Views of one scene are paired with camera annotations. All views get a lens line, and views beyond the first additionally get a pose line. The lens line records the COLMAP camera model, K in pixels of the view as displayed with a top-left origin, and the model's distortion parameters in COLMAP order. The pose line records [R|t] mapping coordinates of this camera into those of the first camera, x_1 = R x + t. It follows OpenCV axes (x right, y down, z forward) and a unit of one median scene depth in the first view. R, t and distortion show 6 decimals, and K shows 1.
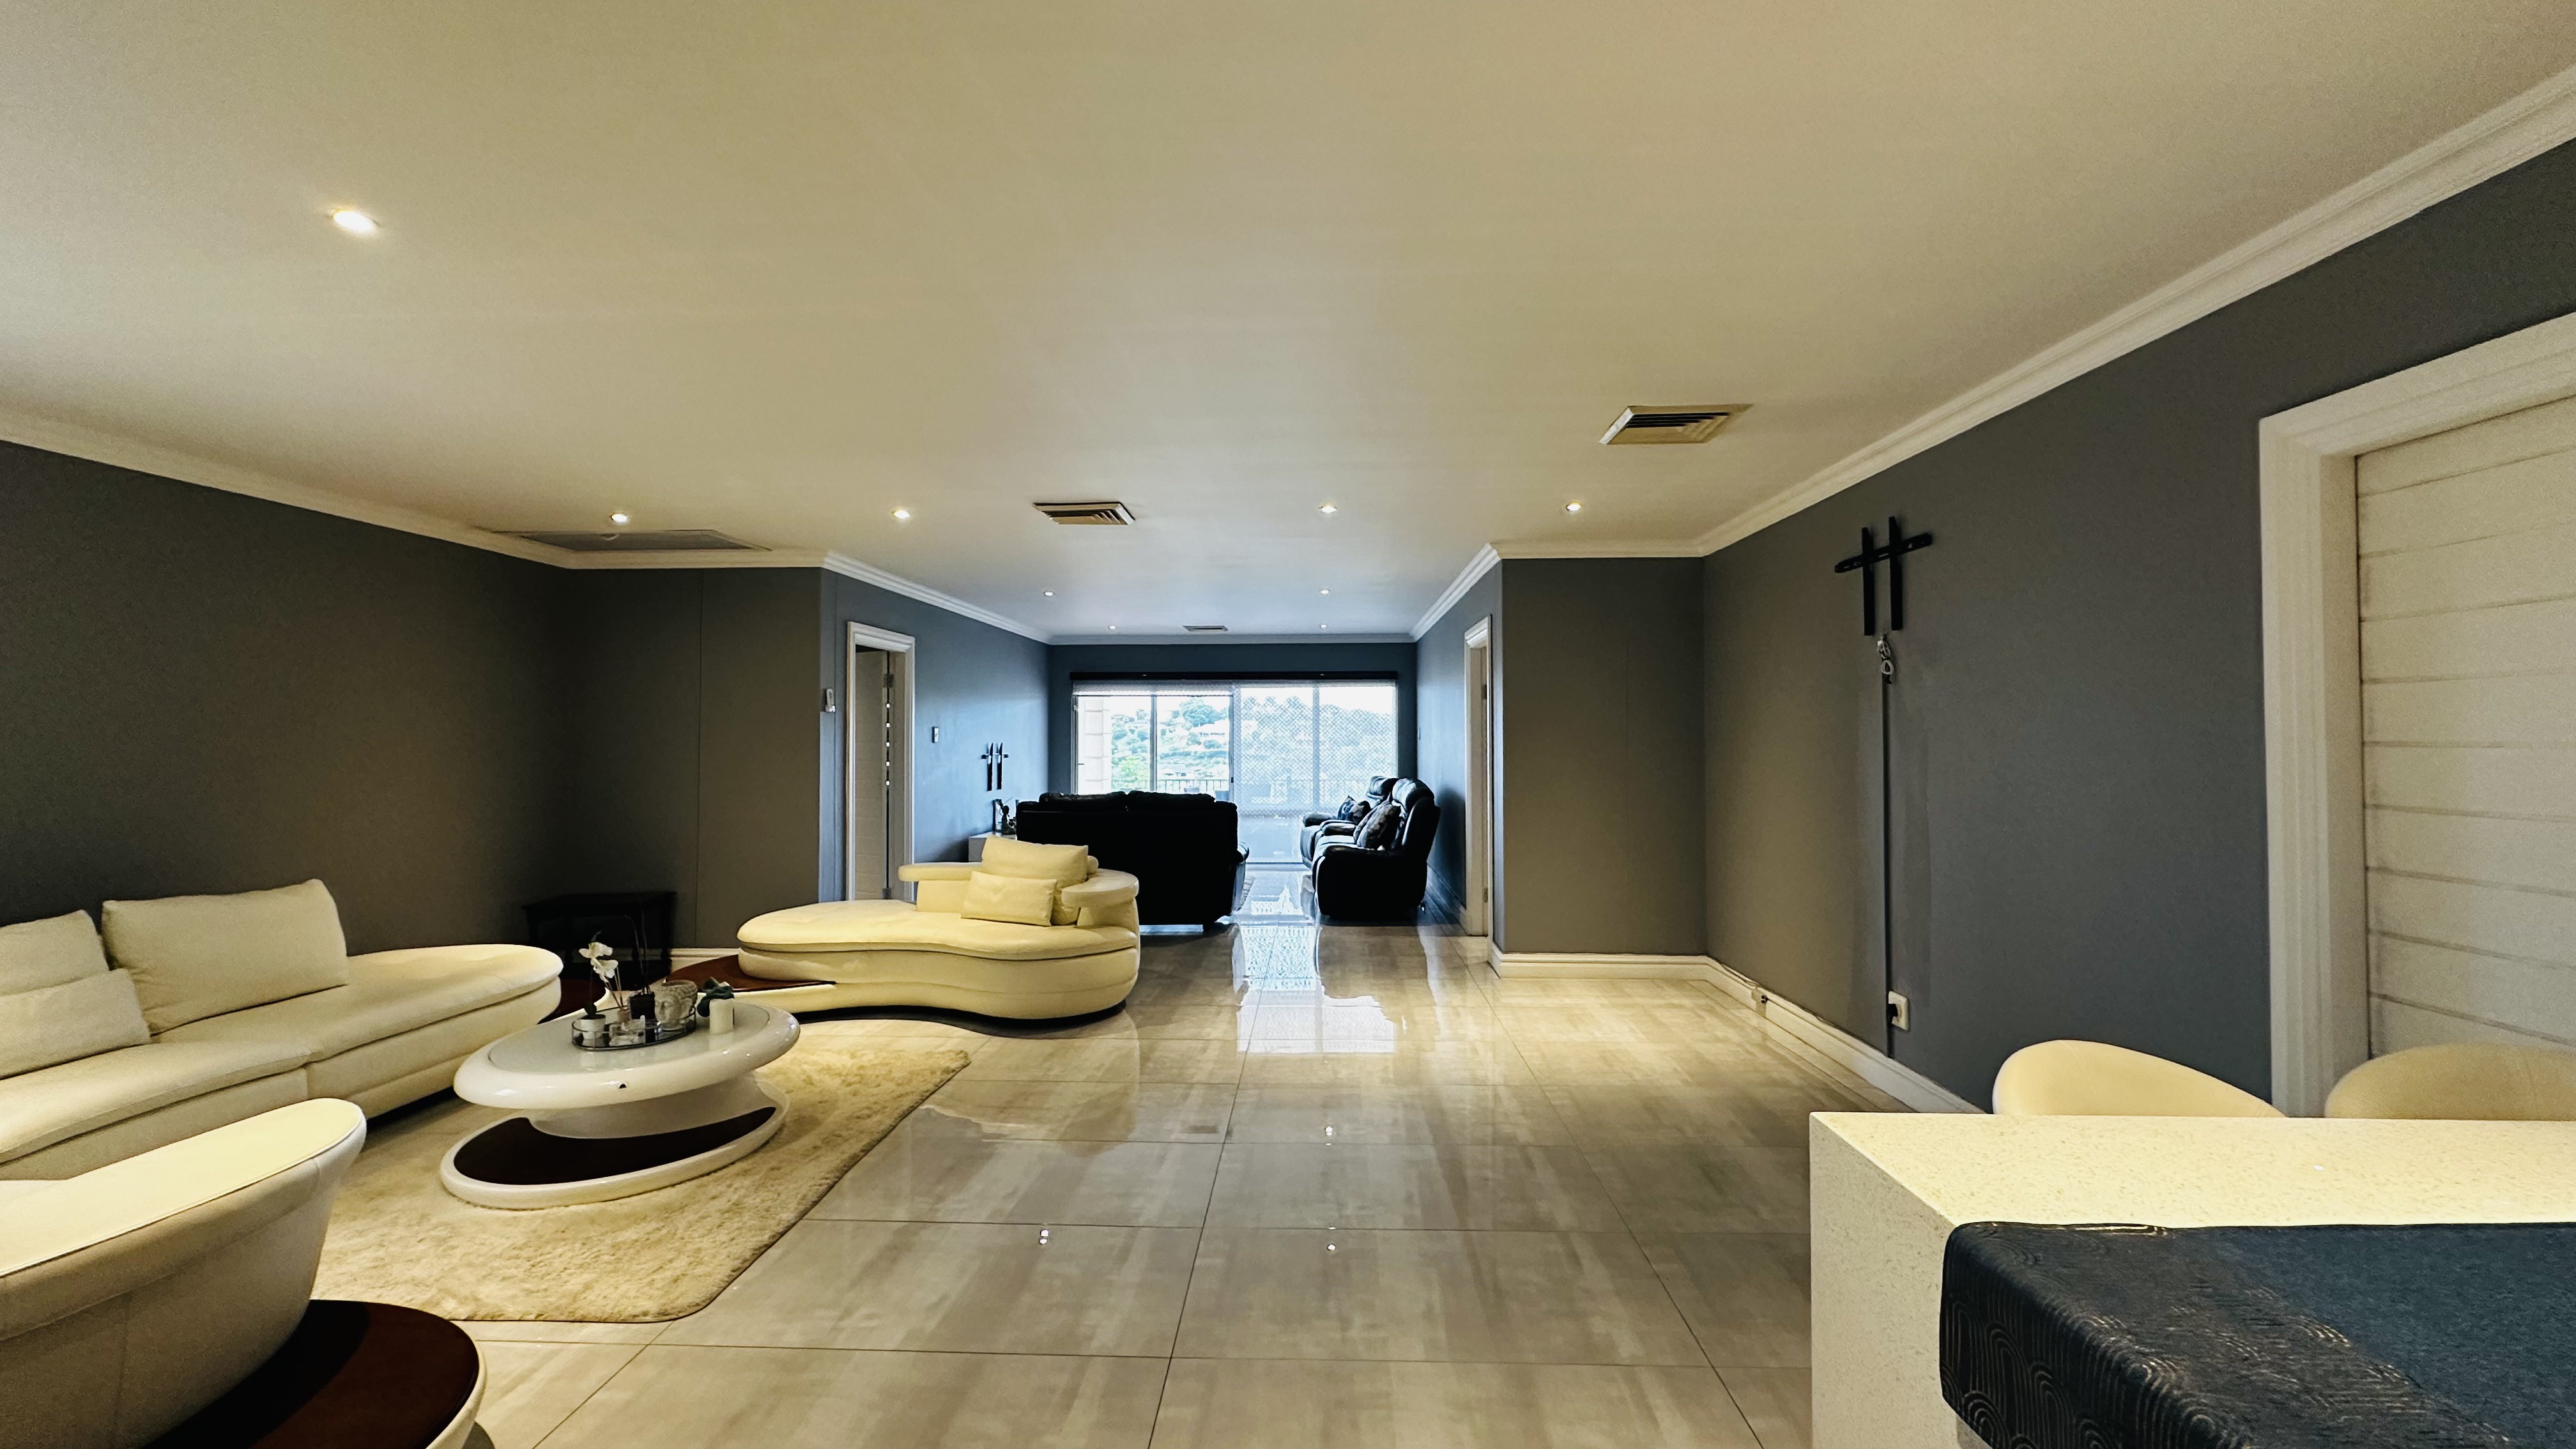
lens RADIAL K [[1019.3, 0, 1292.8], [0, 1019.3, 723.9], [0, 0, 1]] dist [-0.001943, 0.001479]
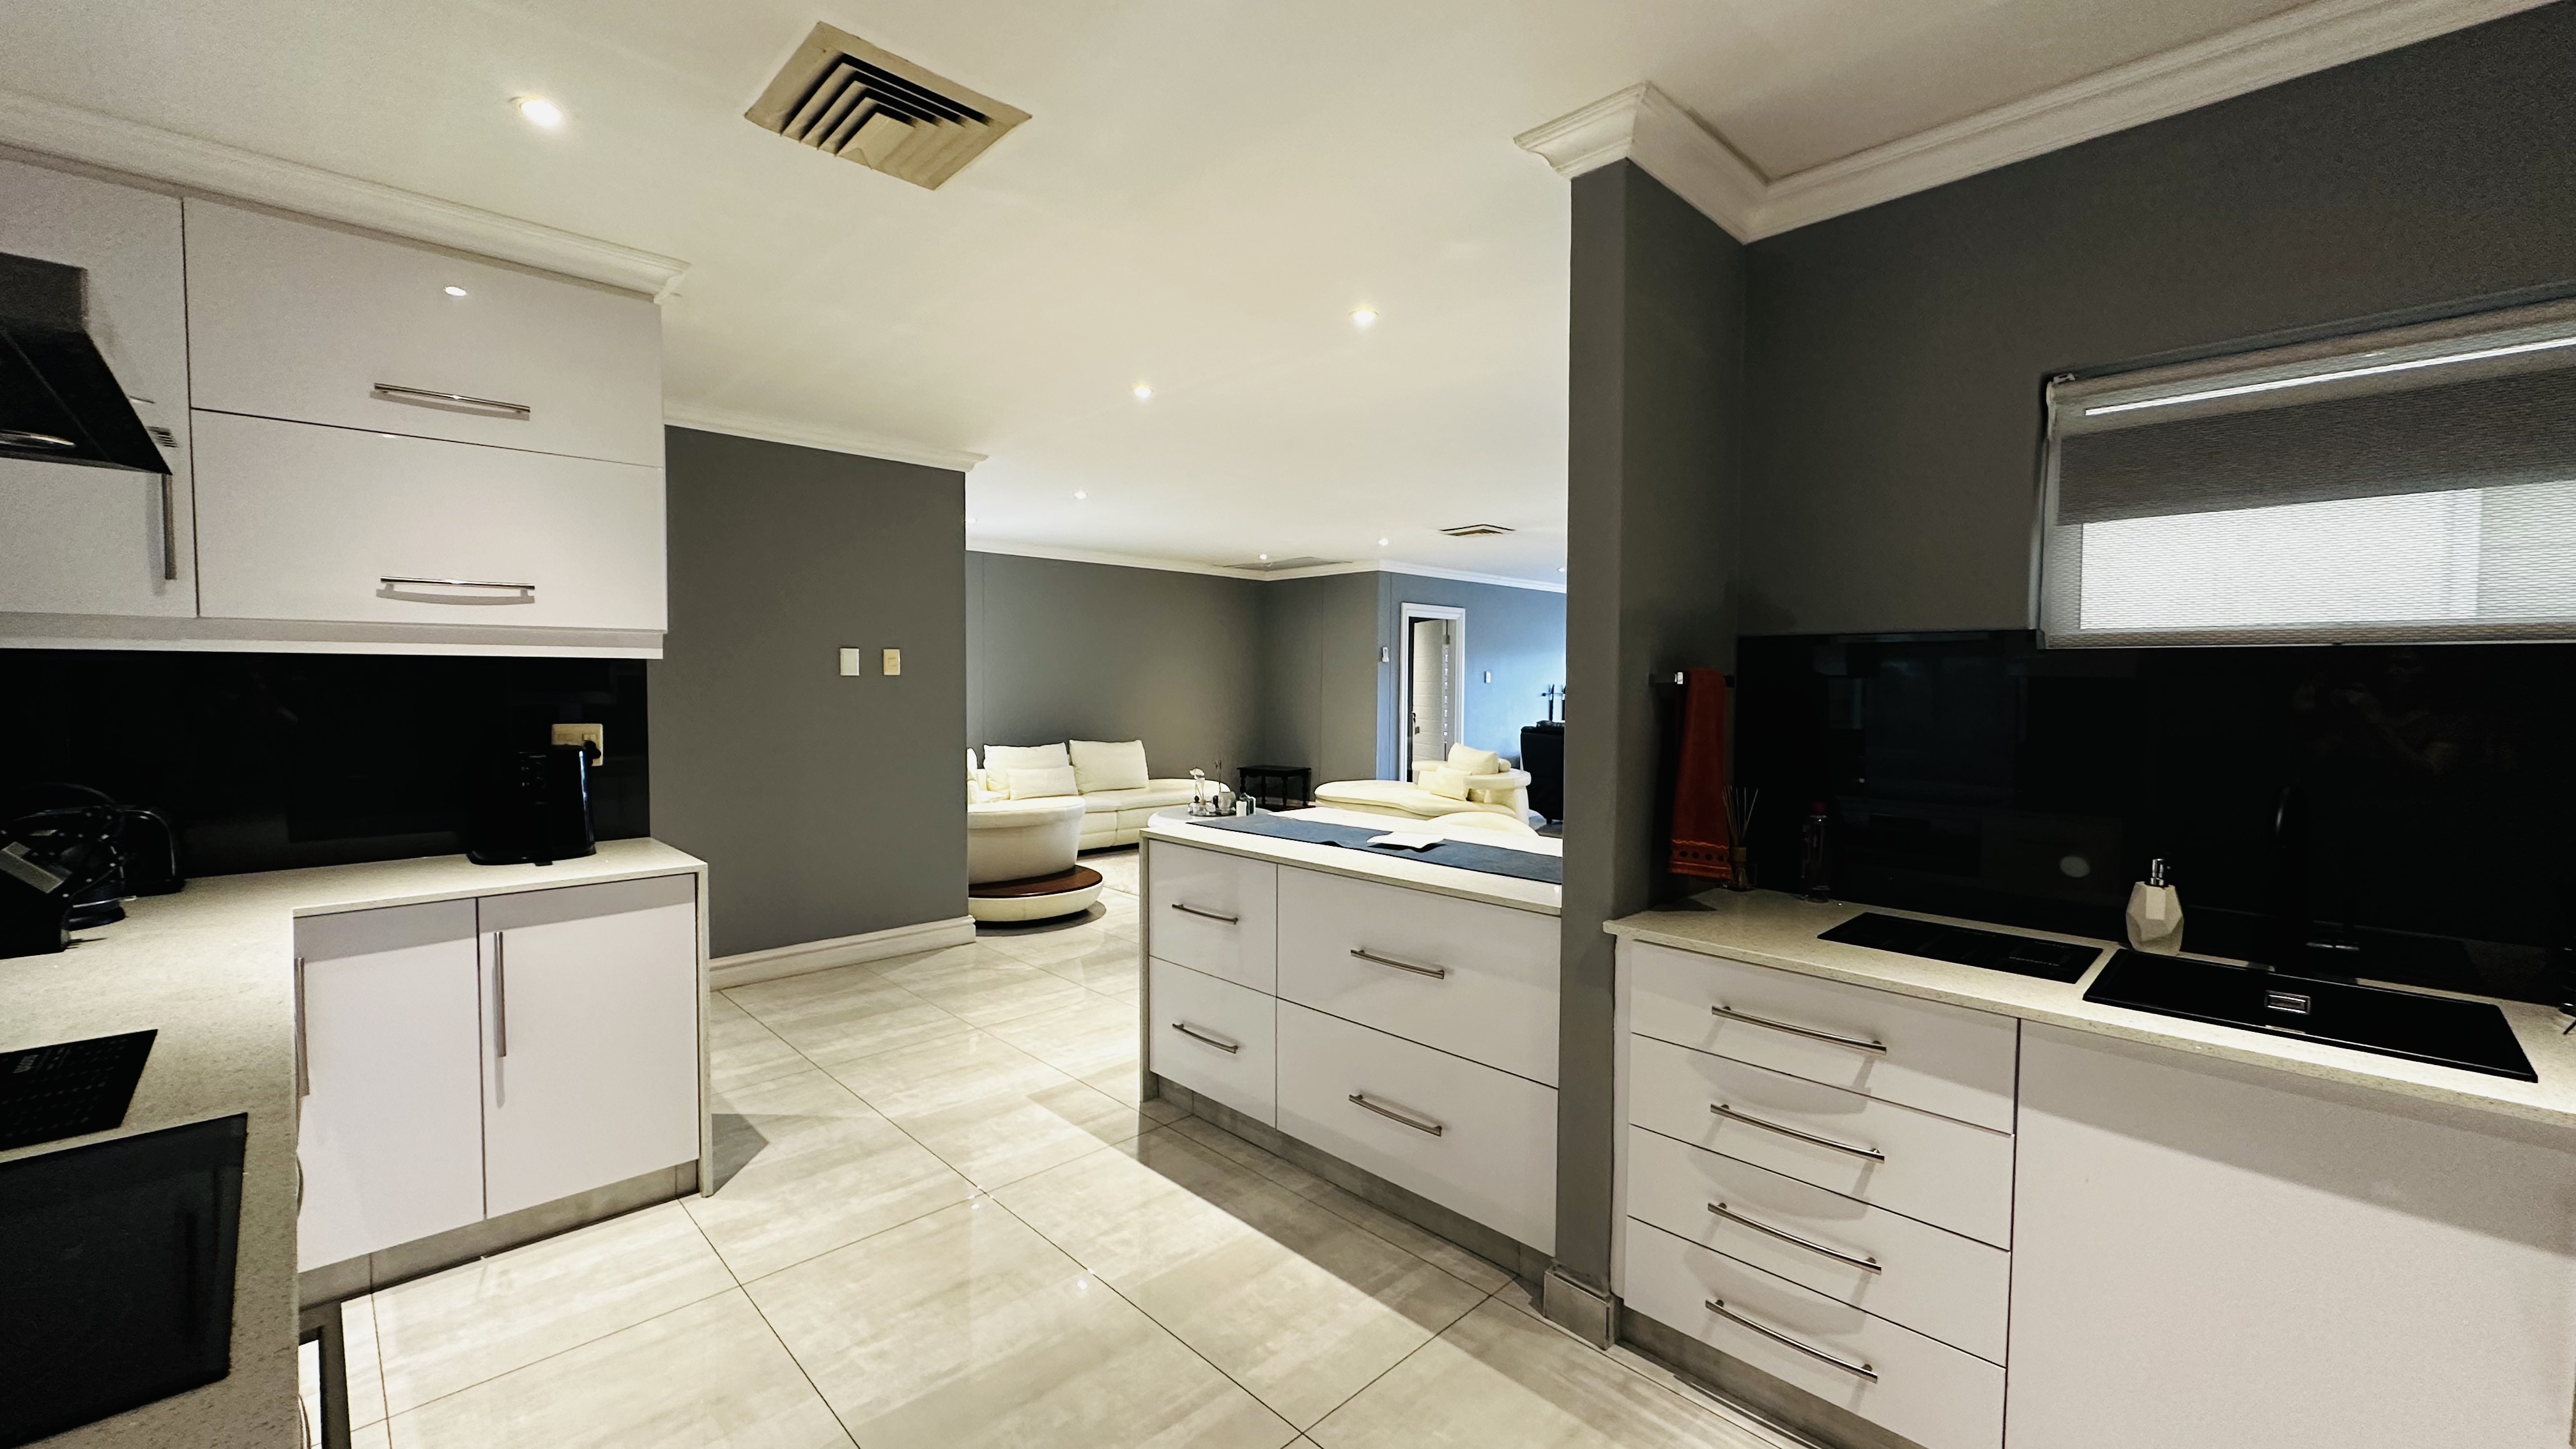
lens RADIAL K [[1019.3, 0, 1284.7], [0, 1019.3, 709.7], [0, 0, 1]] dist [-0.001943, 0.001479]
pose [[0.717793, 0.026549, -0.695750, 0.440449], [0.002115, 0.999185, 0.040310, -0.001014], [0.696253, -0.030406, 0.717152, -0.198161]]
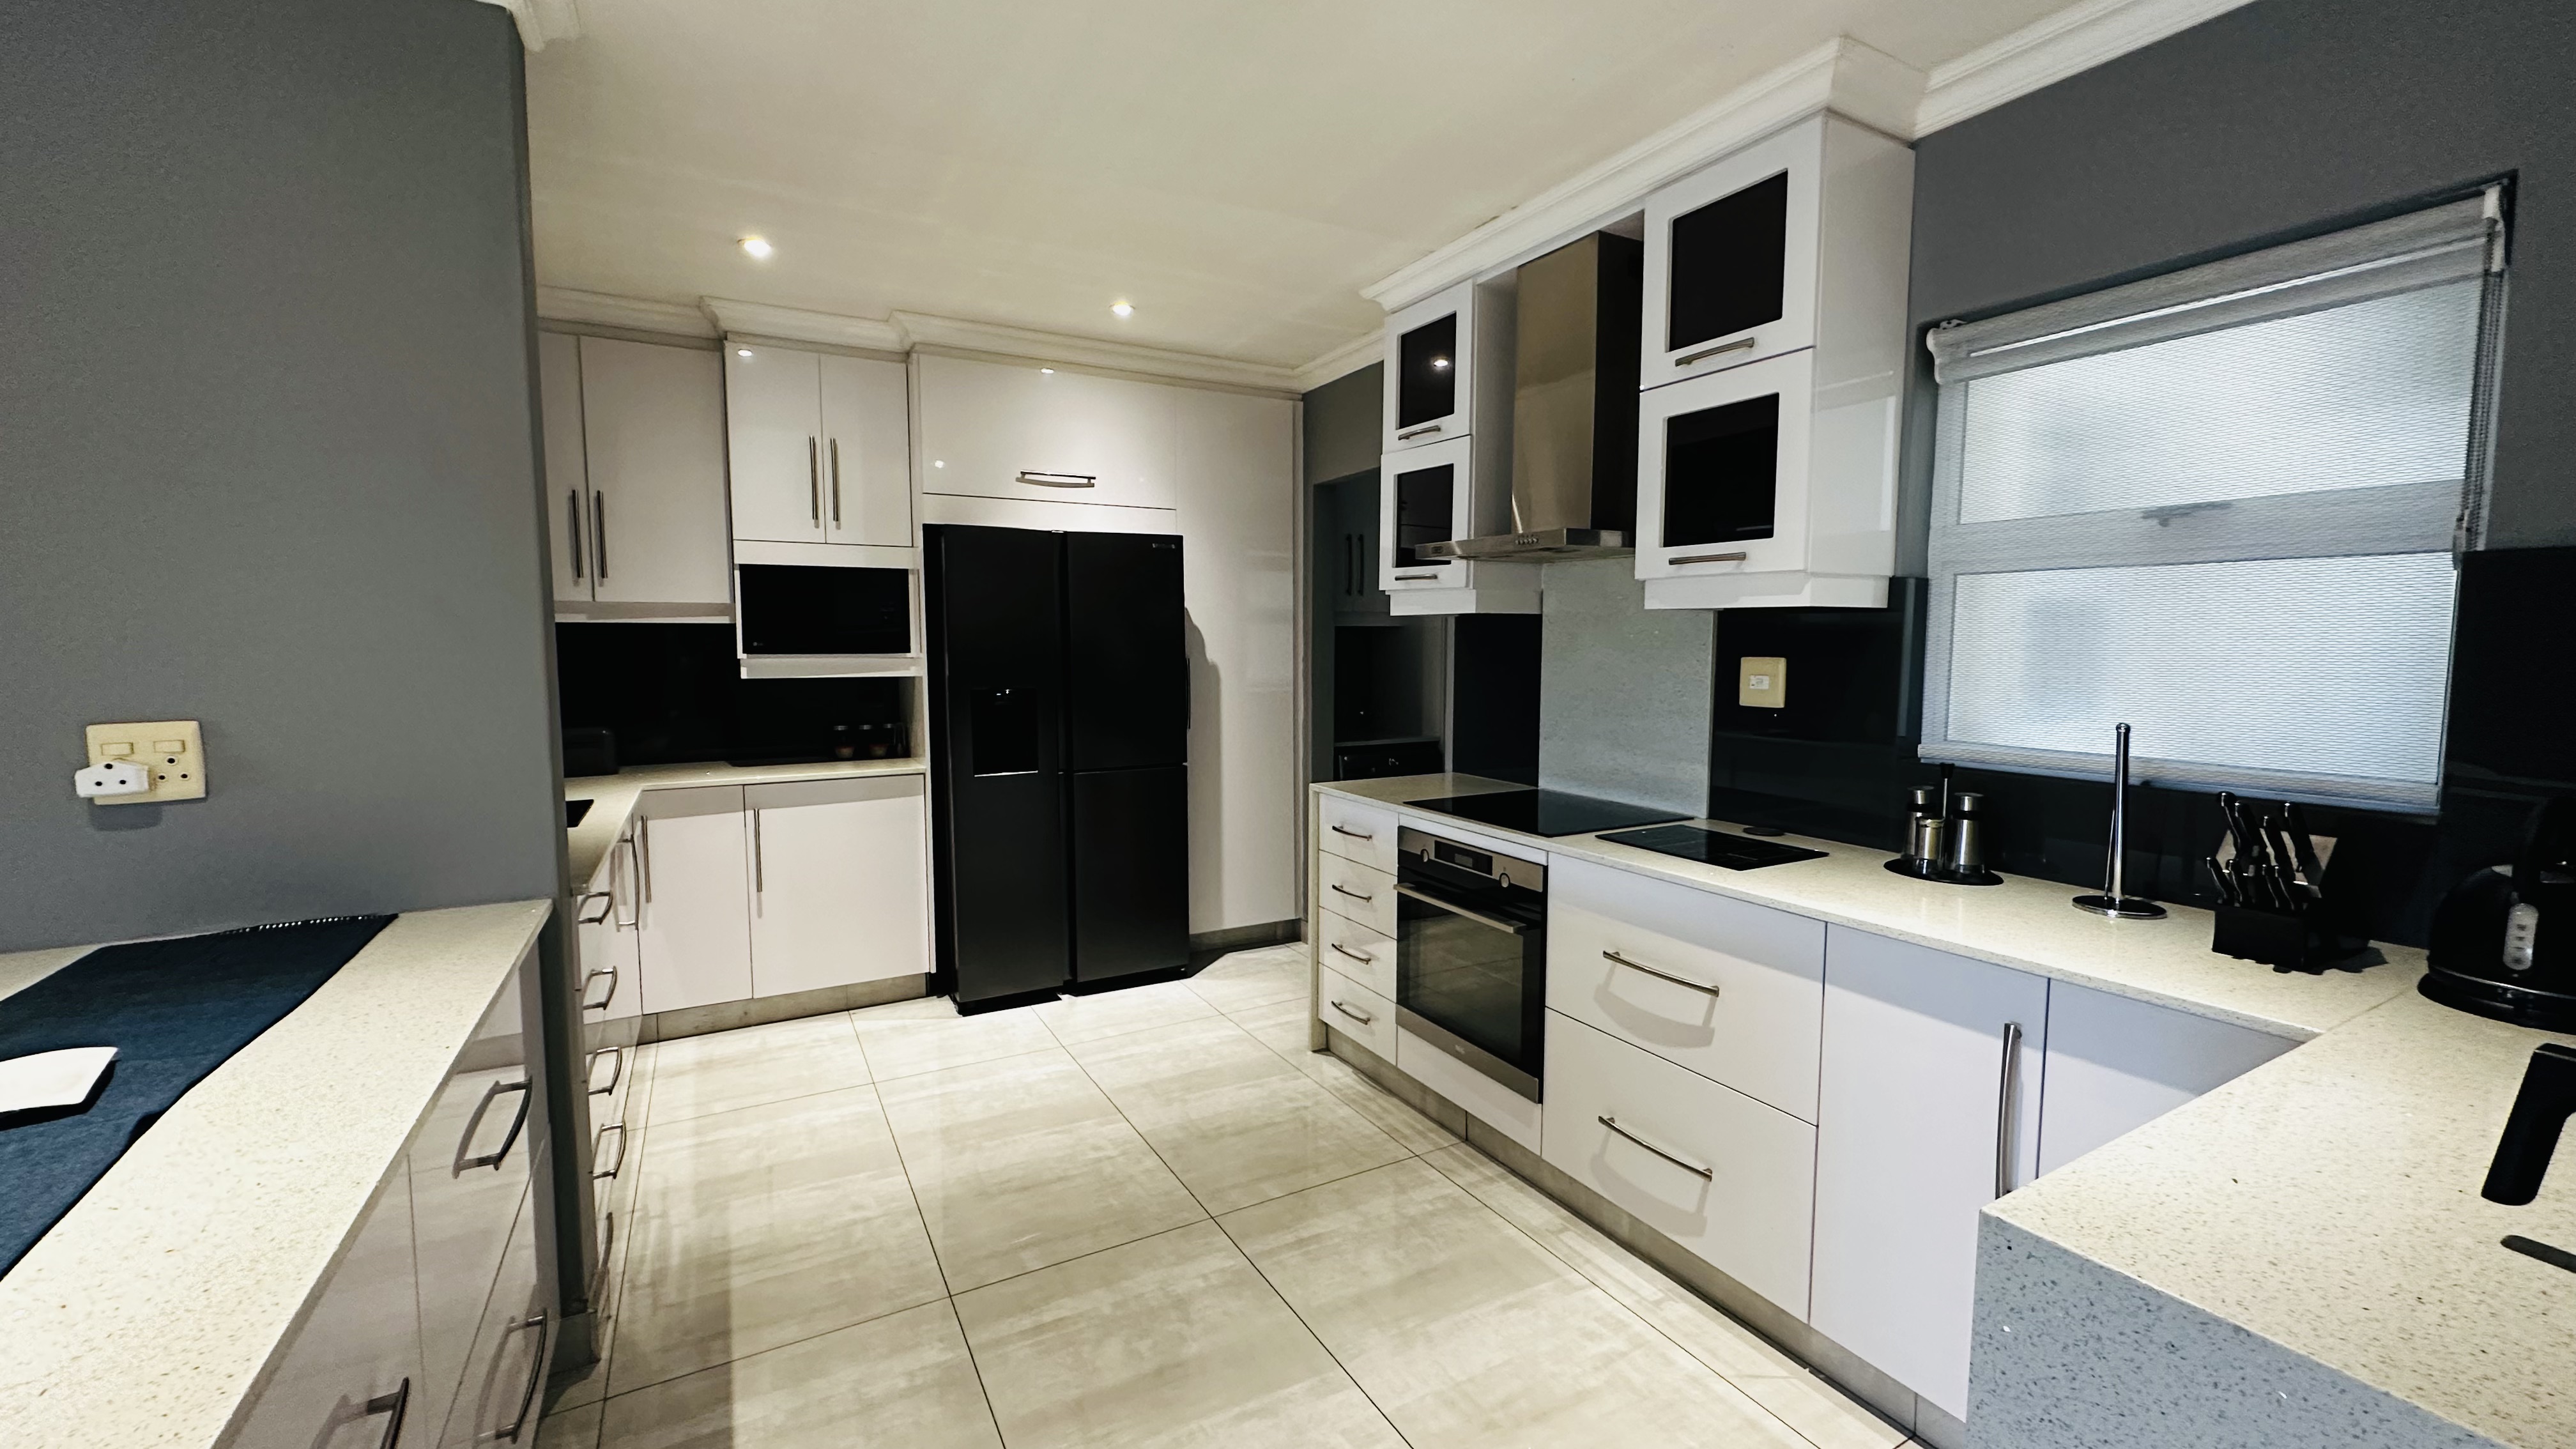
lens RADIAL K [[1019.3, 0, 1286.6], [0, 1019.3, 712.5], [0, 0, 1]] dist [-0.001943, 0.001479]
pose [[-0.510264, -0.061215, 0.857836, -0.008446], [-0.011153, 0.997851, 0.064573, 0.004725], [-0.859946, 0.023382, -0.509850, 0.039798]]
